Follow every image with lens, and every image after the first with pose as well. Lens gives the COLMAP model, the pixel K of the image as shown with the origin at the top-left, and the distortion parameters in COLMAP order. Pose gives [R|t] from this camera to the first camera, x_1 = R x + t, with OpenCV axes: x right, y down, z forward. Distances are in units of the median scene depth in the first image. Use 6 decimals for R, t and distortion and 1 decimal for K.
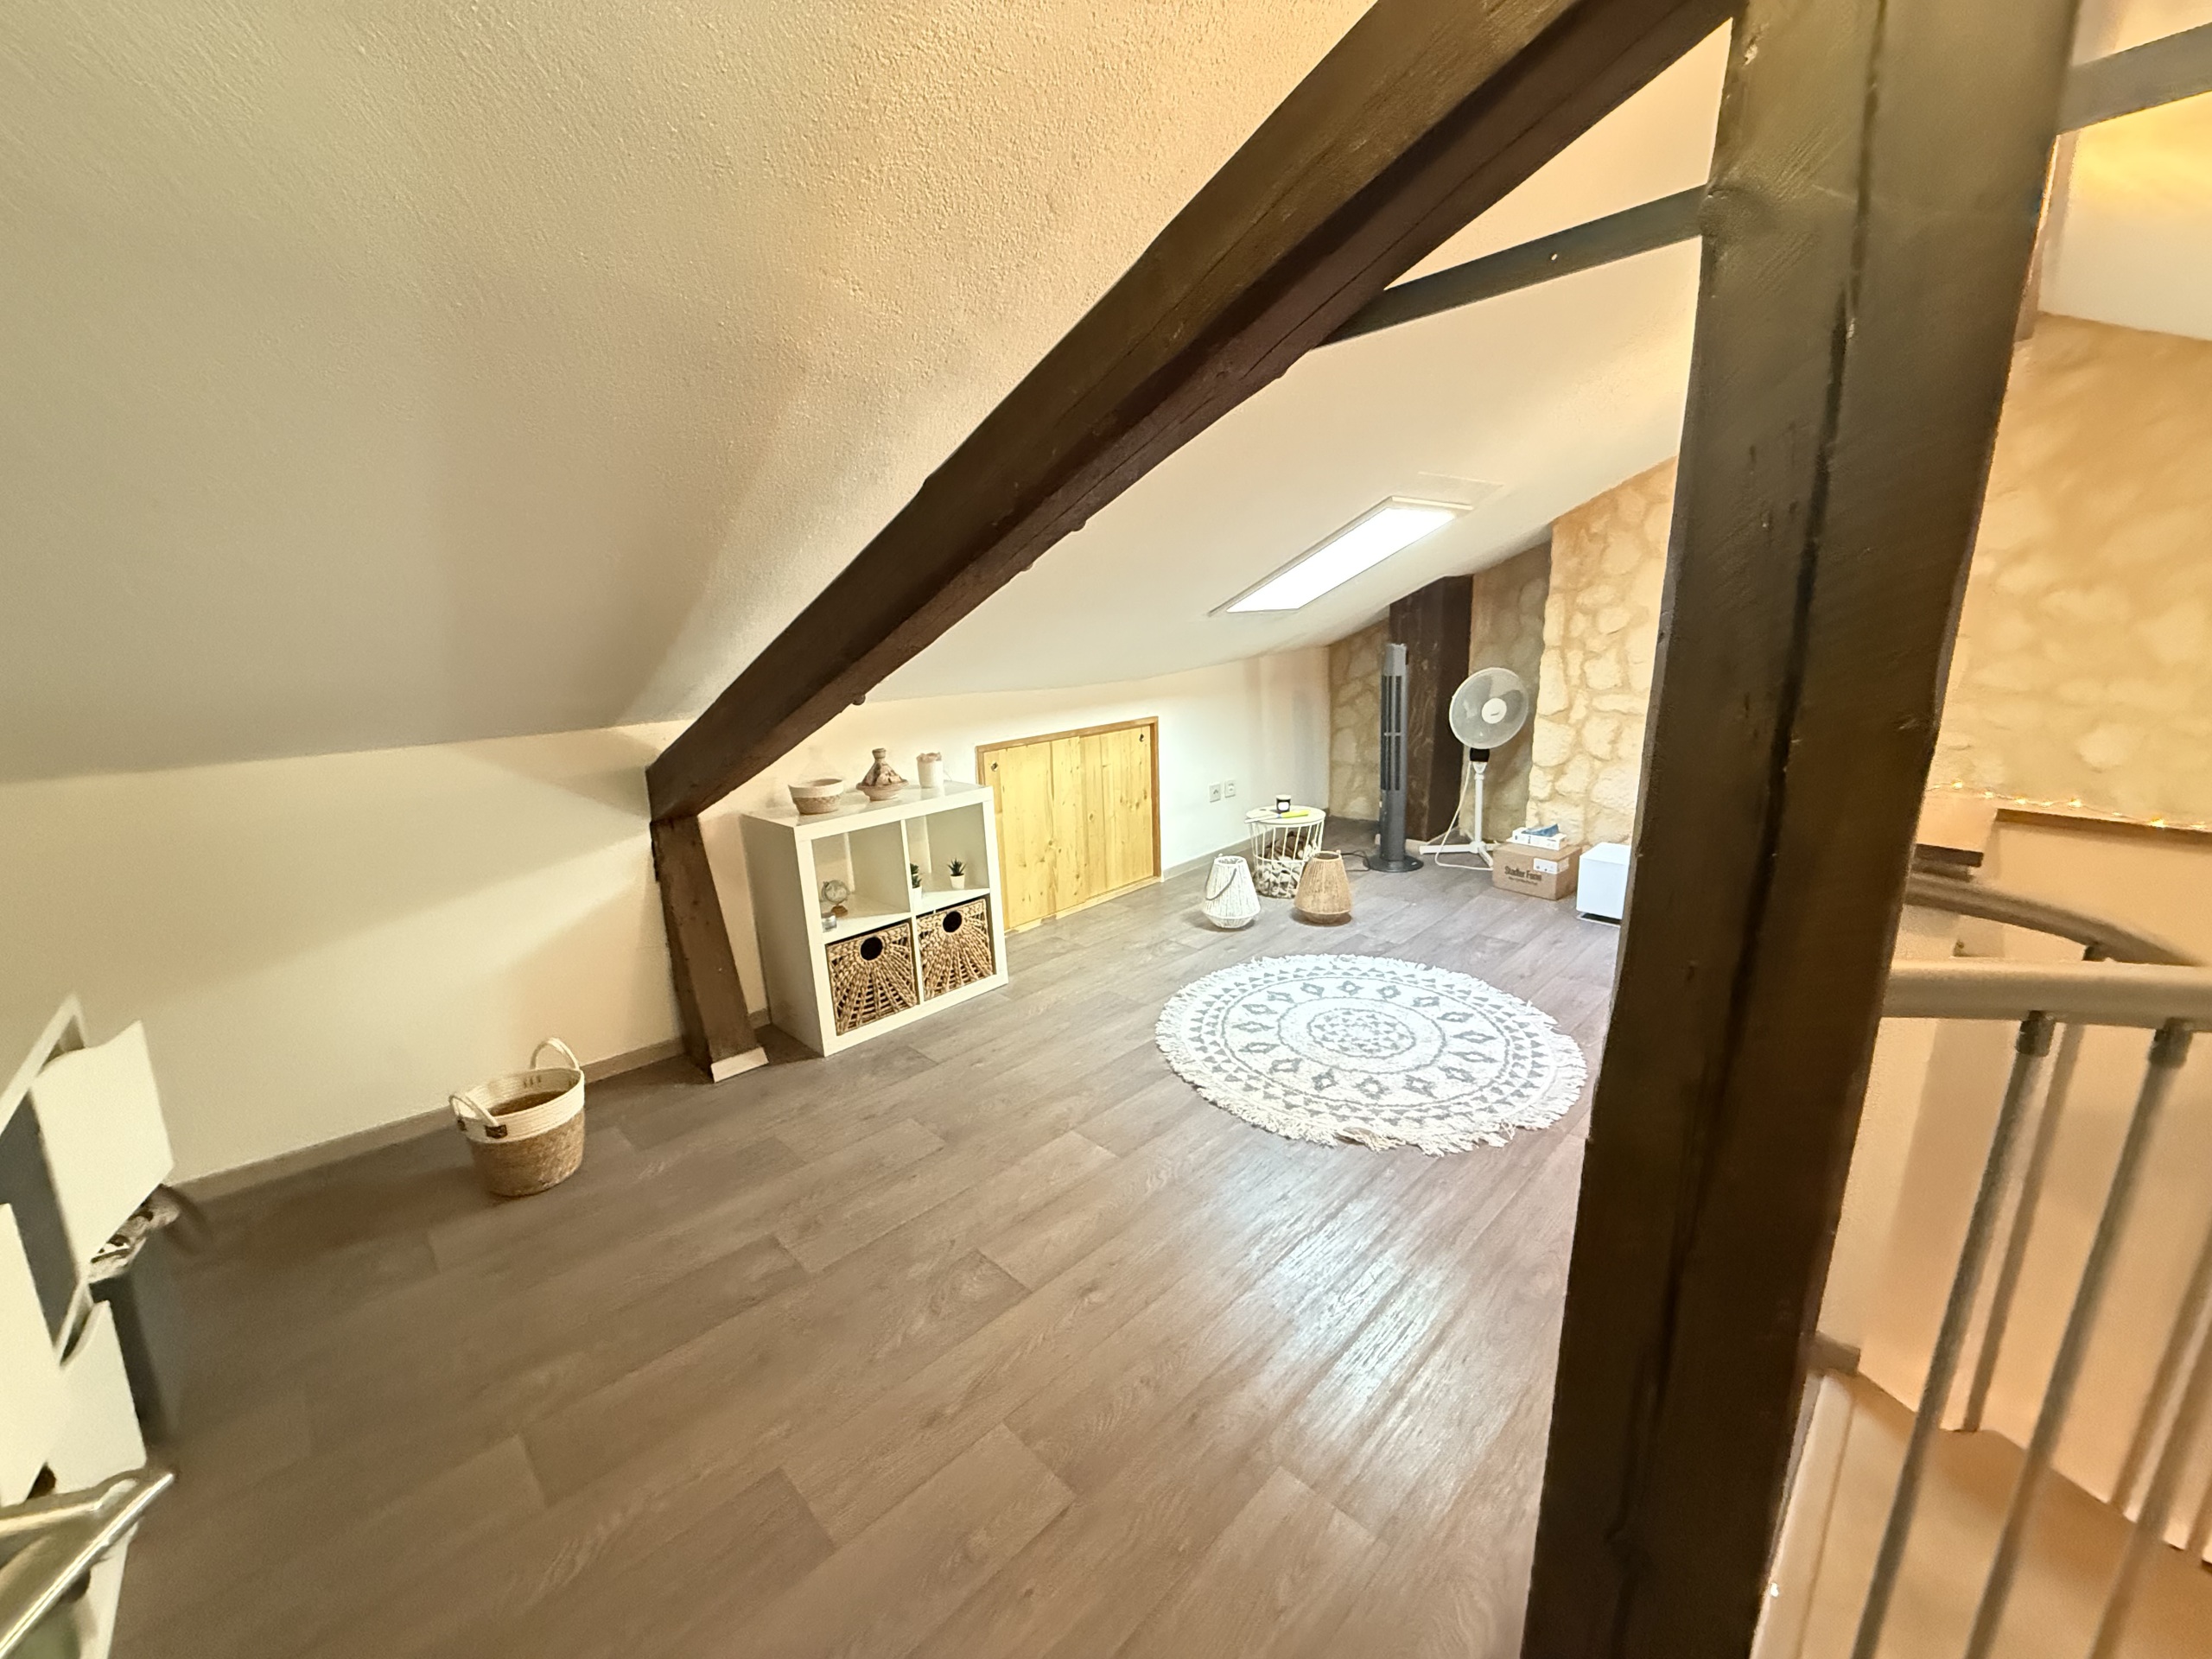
lens RADIAL K [[882.8, 0, 1099.7], [0, 882.8, 830.2], [0, 0, 1]] dist [-0.000424, 0.000073]
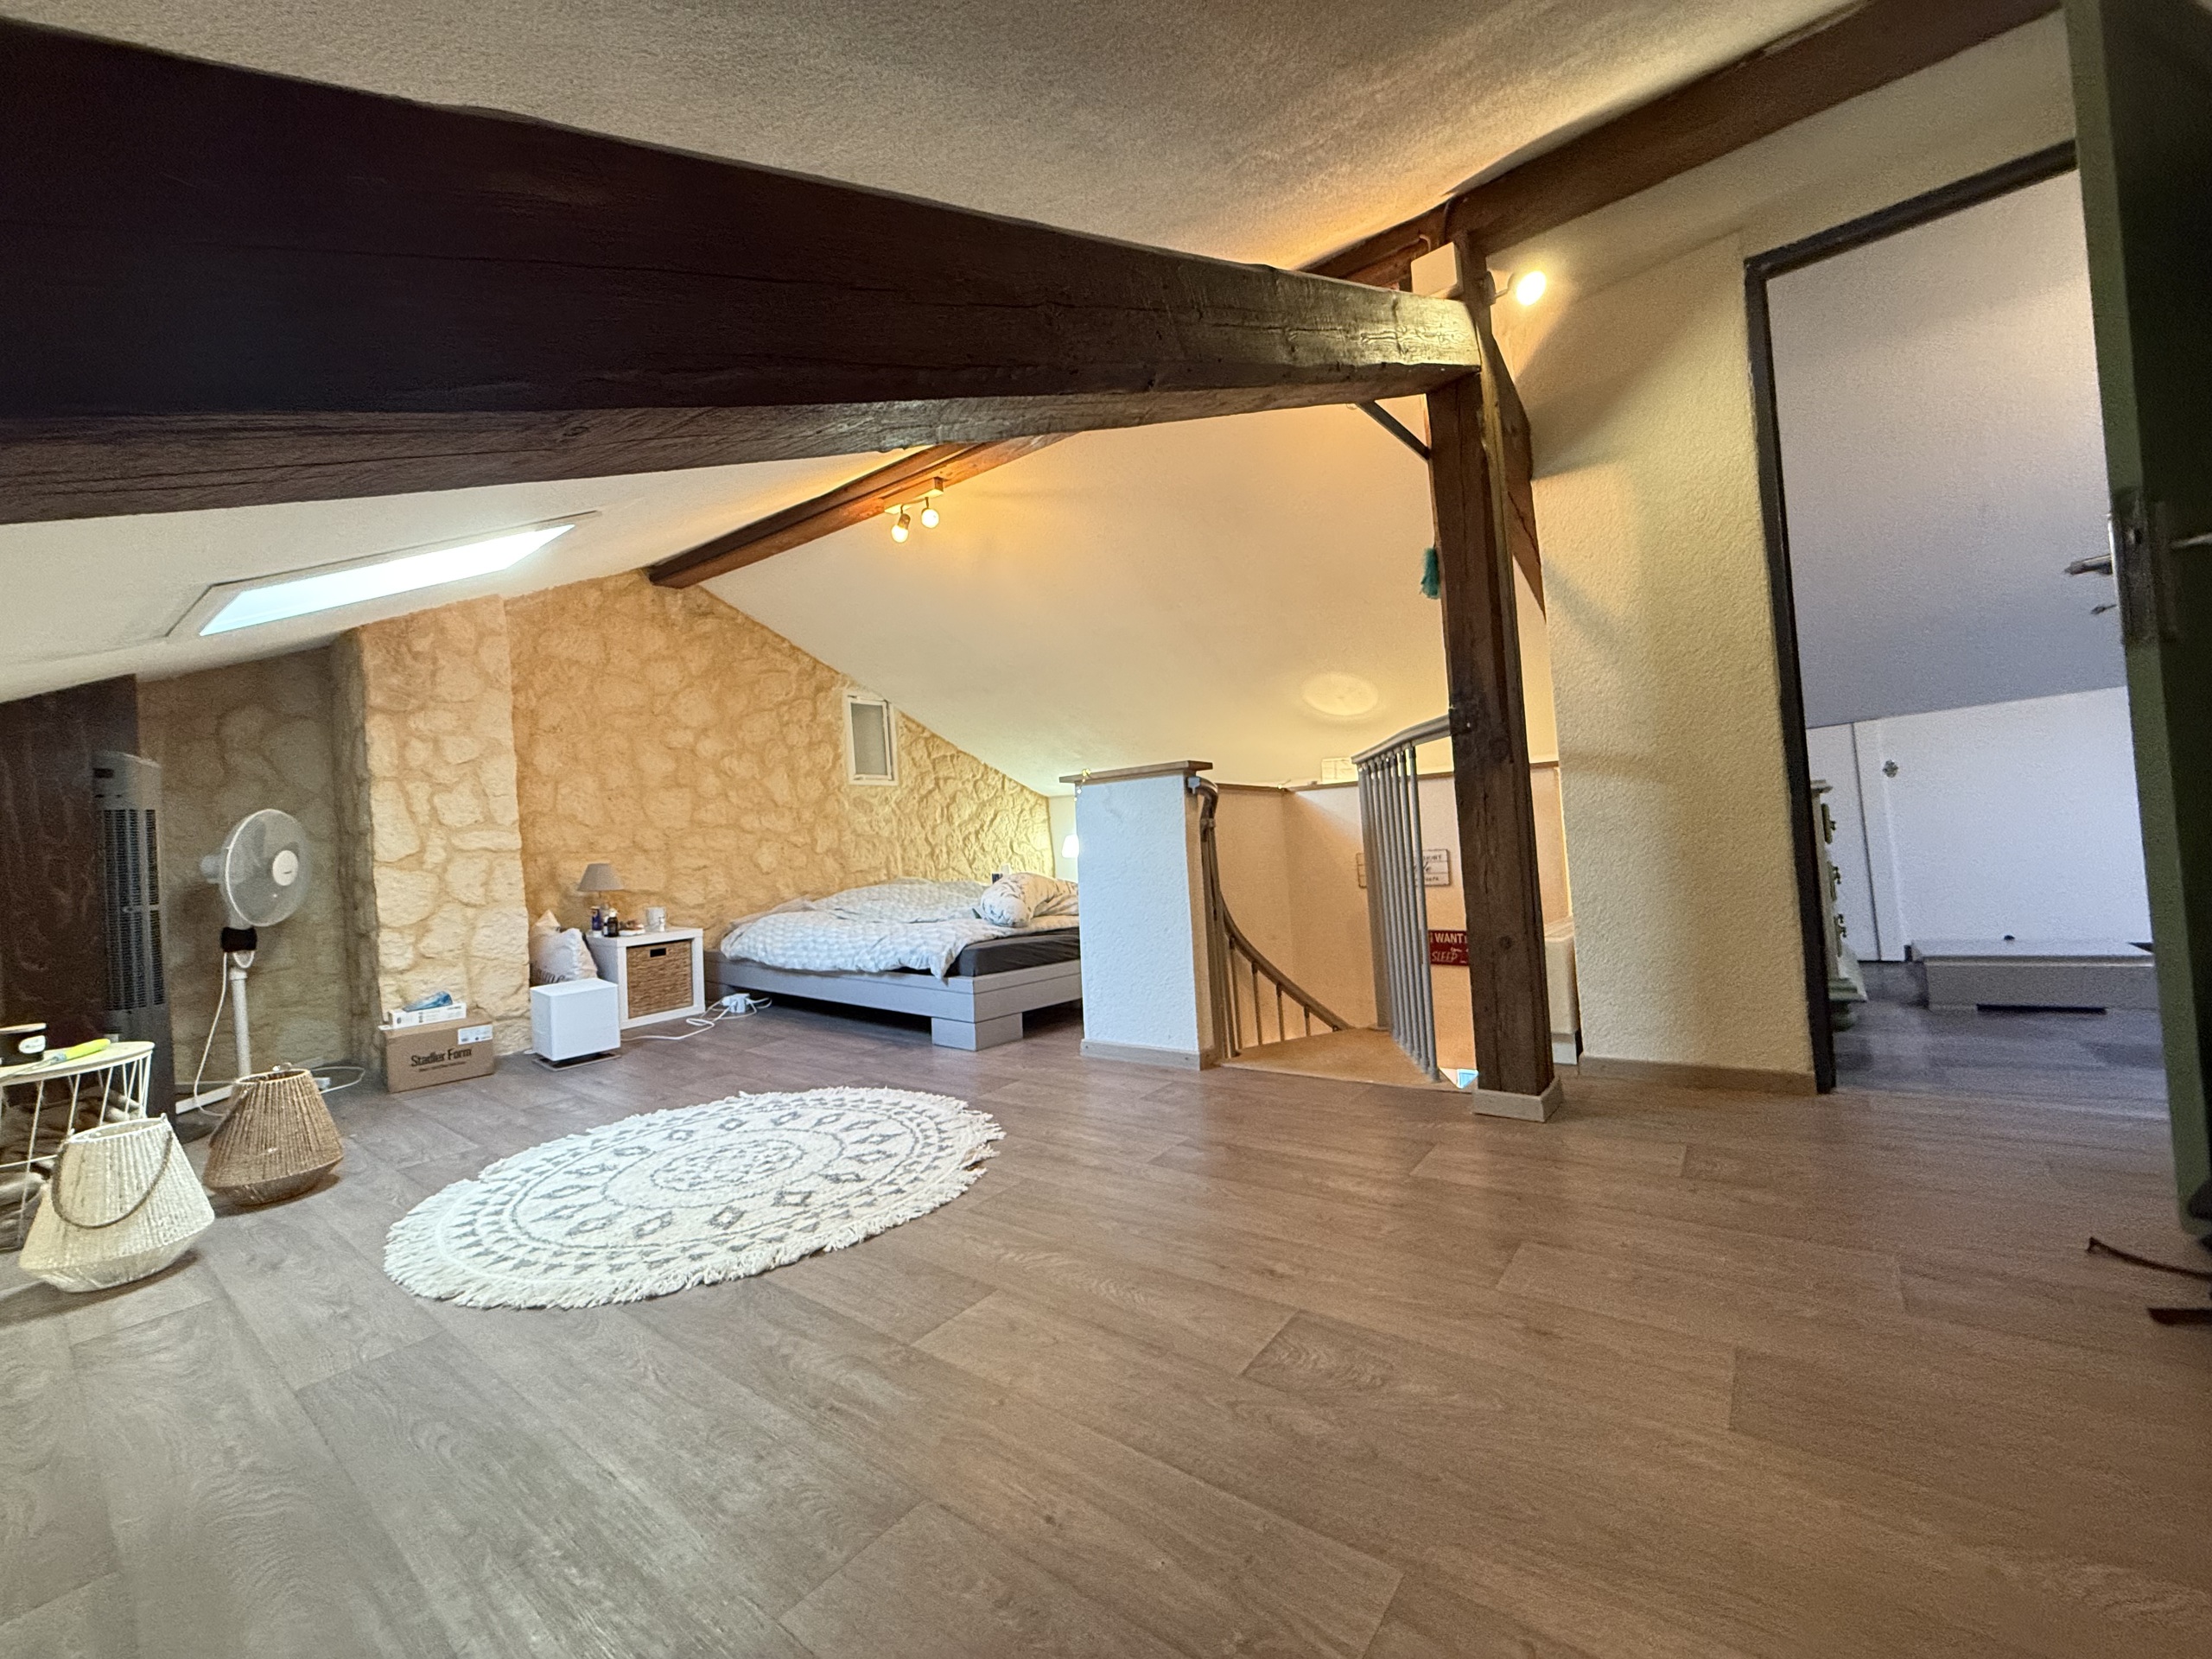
lens RADIAL K [[882.8, 0, 1099.7], [0, 882.8, 830.2], [0, 0, 1]] dist [-0.000424, 0.000073]
pose [[-0.134206, 0.054619, 0.989447, -0.386645], [0.298216, 0.954420, -0.012236, 0.043998], [-0.945016, 0.293426, -0.144377, 0.543481]]
